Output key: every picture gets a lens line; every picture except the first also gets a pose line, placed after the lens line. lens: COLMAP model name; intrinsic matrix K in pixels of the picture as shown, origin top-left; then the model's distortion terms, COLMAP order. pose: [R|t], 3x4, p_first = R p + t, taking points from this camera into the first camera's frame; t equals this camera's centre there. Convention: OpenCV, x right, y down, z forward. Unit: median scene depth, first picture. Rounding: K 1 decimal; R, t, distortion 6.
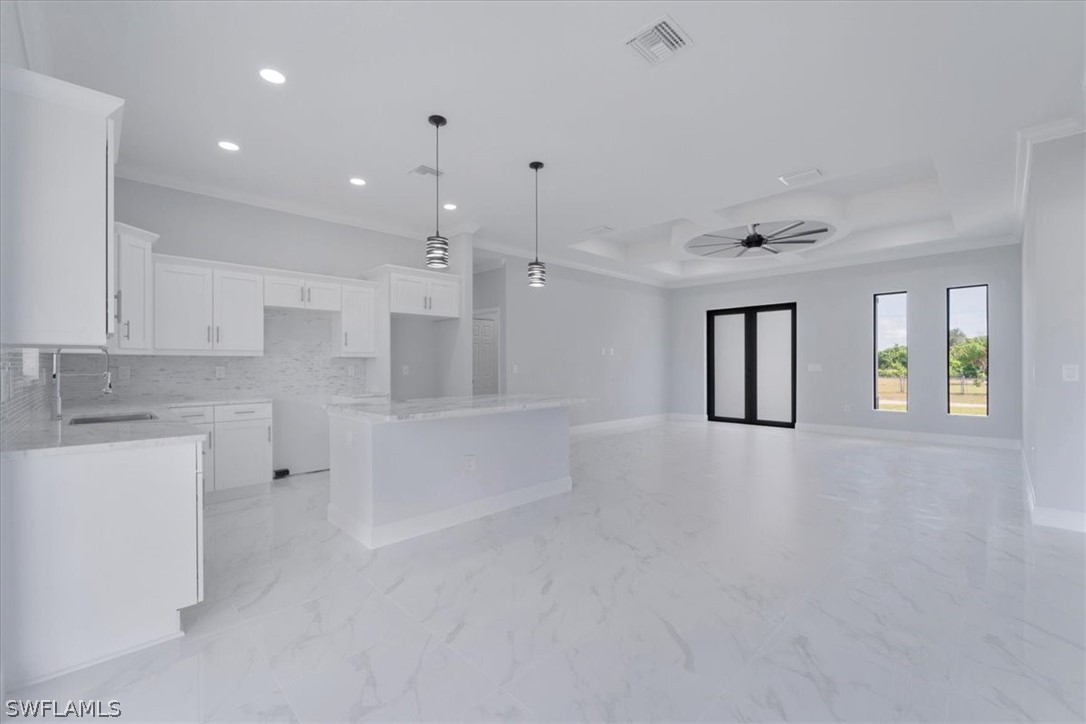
lens RADIAL K [[458.2, 0, 545.2], [0, 458.2, 364.0], [0, 0, 1]] dist [-0.000154, -0.000106]
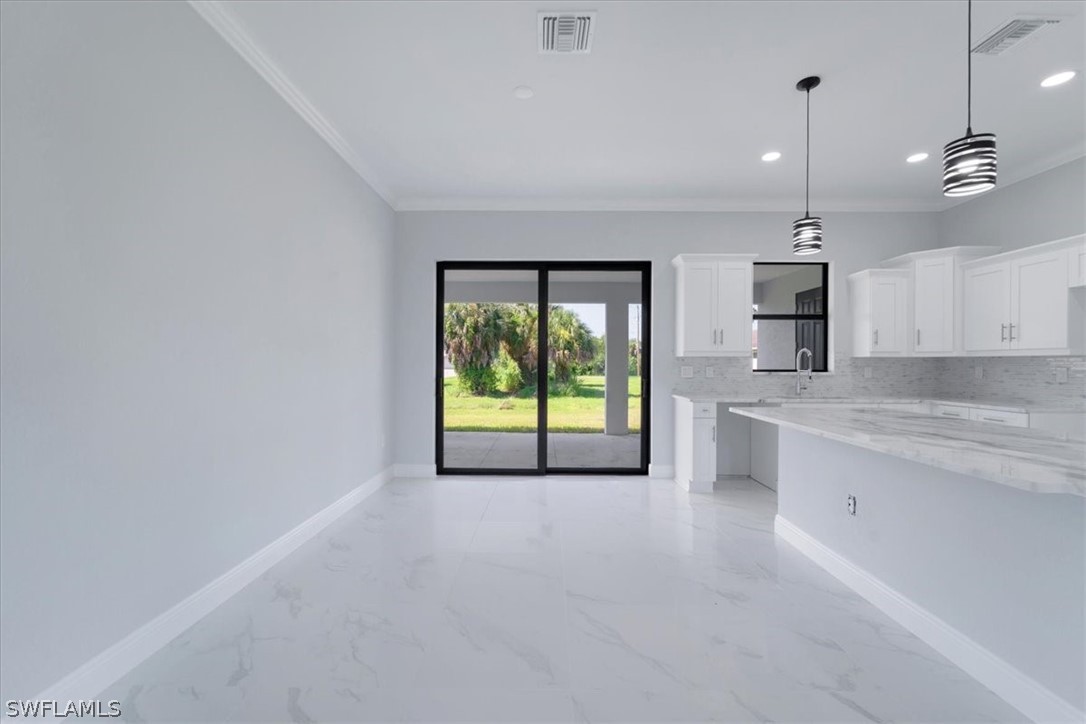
lens RADIAL K [[450.1, 0, 545.7], [0, 450.1, 366.8], [0, 0, 1]] dist [-0.001627, -0.000218]
pose [[-0.704872, 0.006748, -0.709302, 0.522672], [-0.000466, 0.999950, 0.009976, -0.004912], [0.709334, 0.007362, -0.704834, 0.910915]]
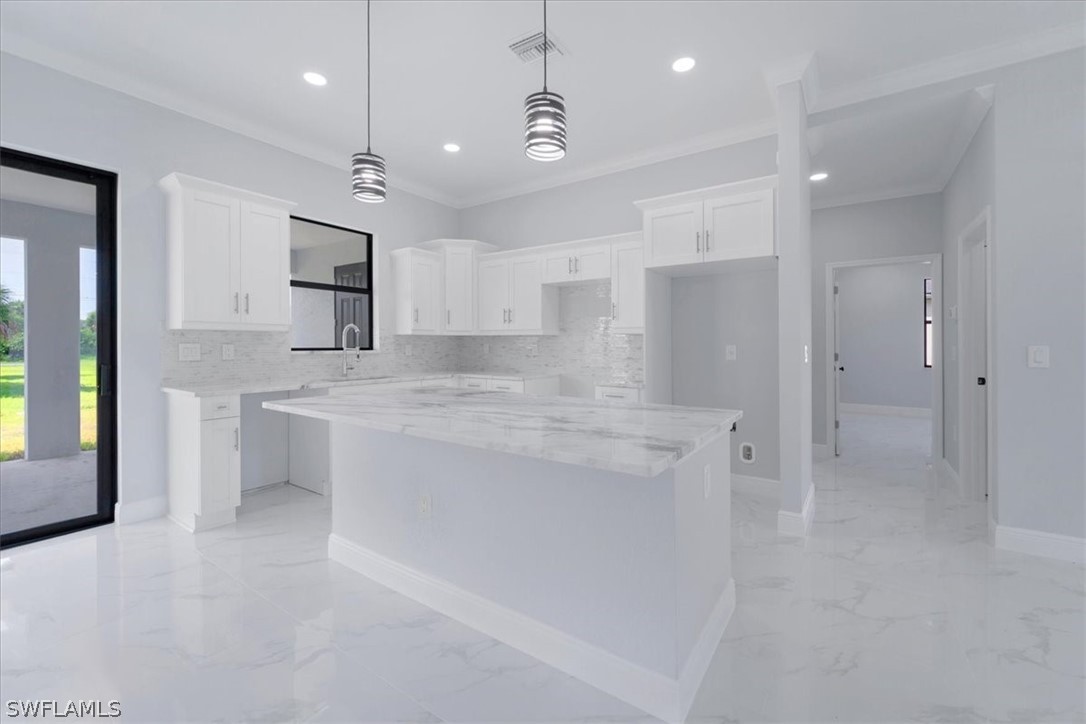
lens RADIAL K [[443.1, 0, 546.5], [0, 443.1, 348.6], [0, 0, 1]] dist [-0.000863, -0.000162]
pose [[0.189493, 0.012766, -0.981799, 0.340975], [-0.002878, 0.999918, 0.012446, 0.001171], [0.981878, 0.000467, 0.189515, 0.826347]]
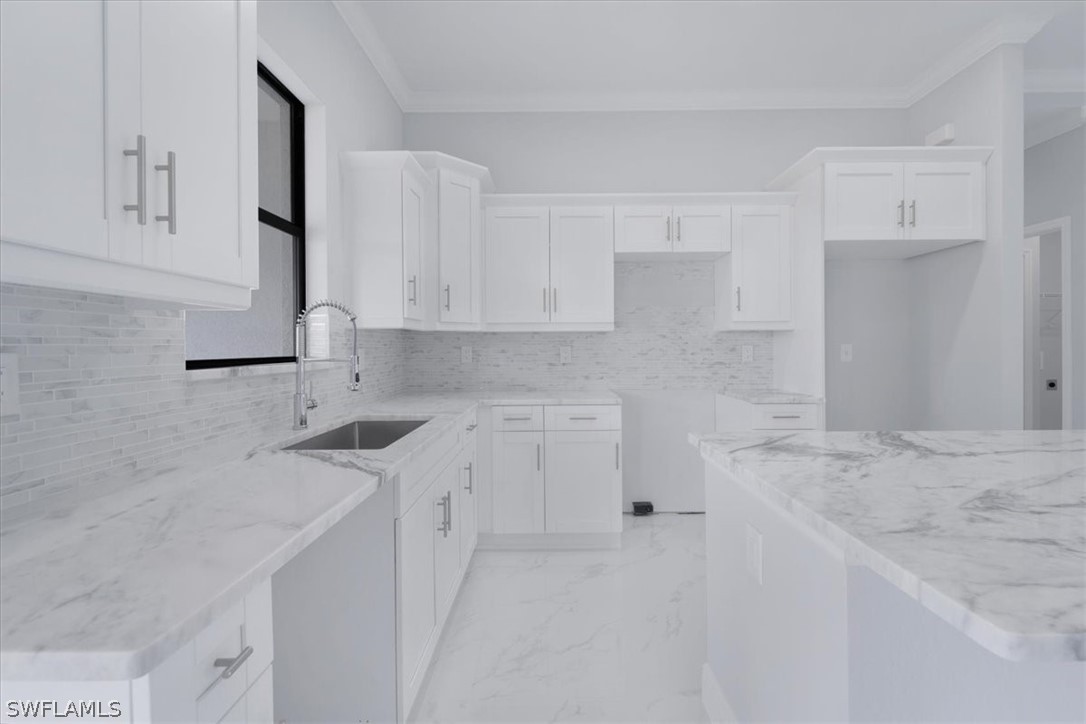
lens RADIAL K [[470.1, 0, 546.8], [0, 470.1, 347.9], [0, 0, 1]] dist [0.002409, 0.000227]
pose [[0.704193, 0.001145, -0.710008, -0.206959], [0.004595, 0.999970, 0.006170, 0.002701], [0.709994, -0.007607, 0.704167, 0.460965]]
